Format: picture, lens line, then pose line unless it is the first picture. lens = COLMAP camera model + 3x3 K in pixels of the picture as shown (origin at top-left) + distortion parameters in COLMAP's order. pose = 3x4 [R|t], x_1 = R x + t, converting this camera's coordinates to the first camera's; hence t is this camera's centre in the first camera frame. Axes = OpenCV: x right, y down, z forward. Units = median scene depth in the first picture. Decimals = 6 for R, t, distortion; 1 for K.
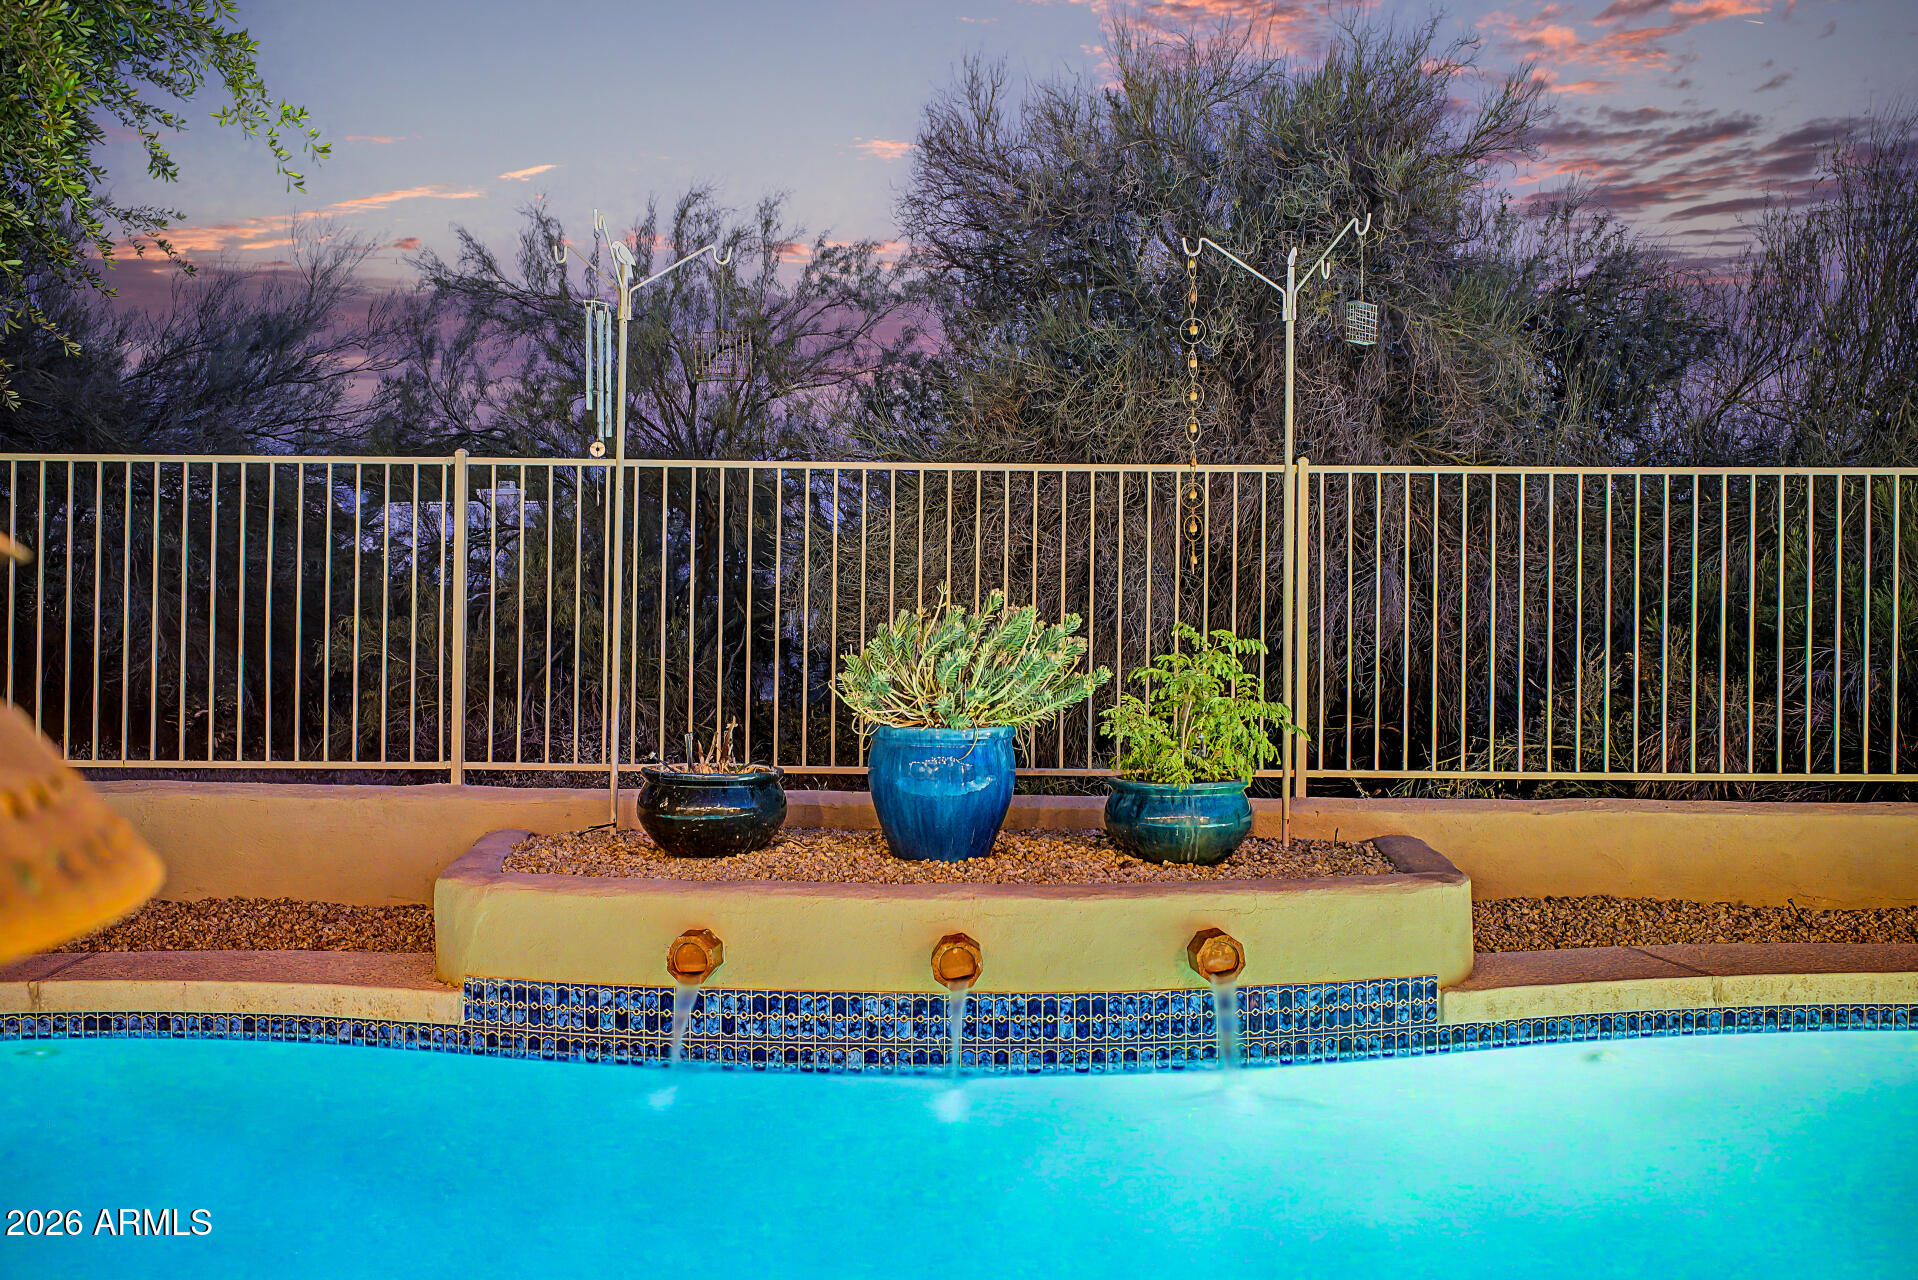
lens RADIAL K [[1611.0, 0, 959.2], [0, 1611.0, 594.4], [0, 0, 1]] dist [-0.001258, -0.001723]
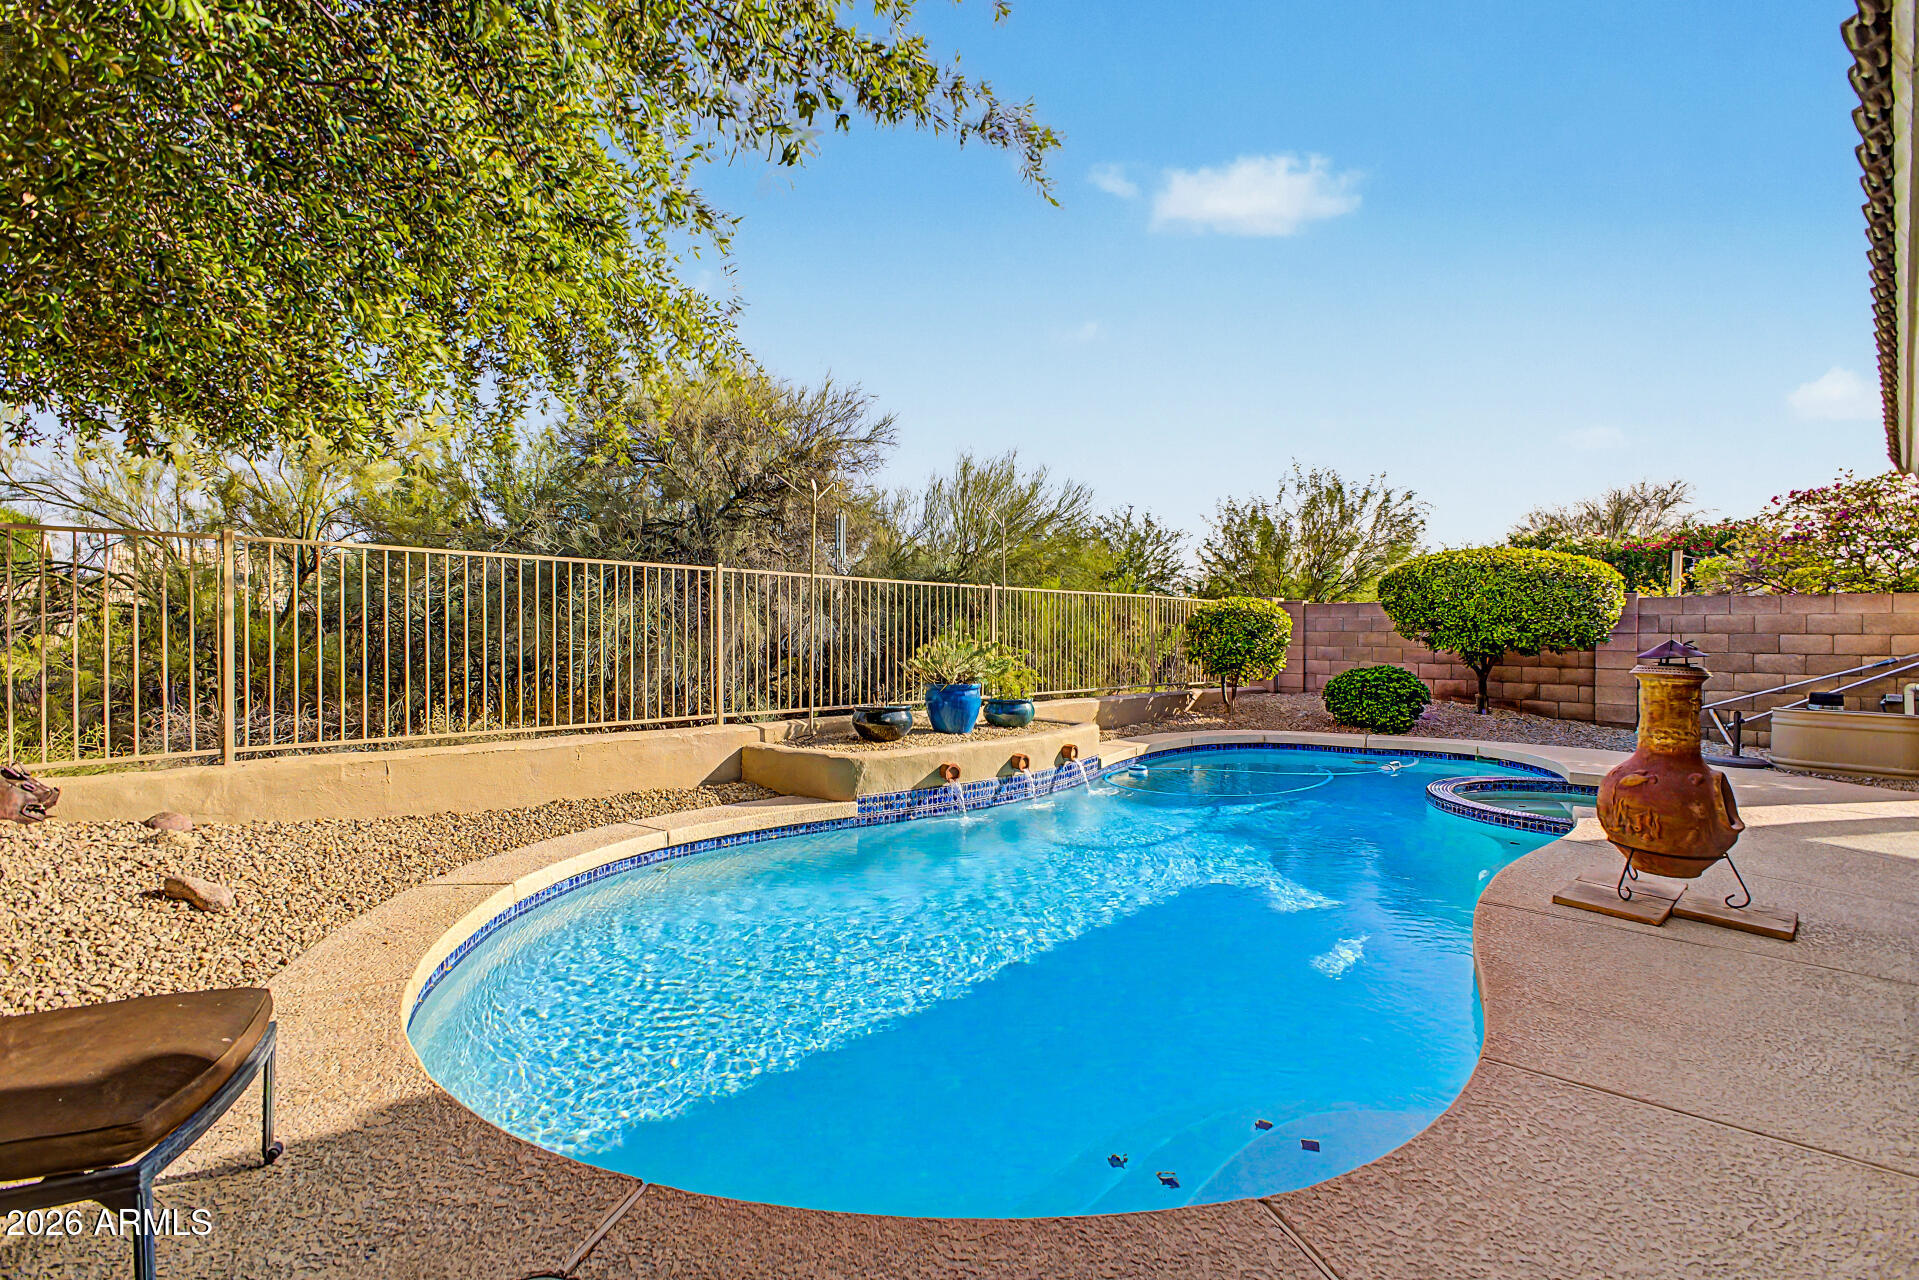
lens RADIAL K [[828.2, 0, 964.8], [0, 828.2, 637.5], [0, 0, 1]] dist [-0.003043, -0.000775]
pose [[0.683920, 0.001108, 0.729557, -0.966102], [-0.010429, 0.999912, 0.008258, -0.007870], [-0.729483, -0.013256, 0.683871, 0.038385]]
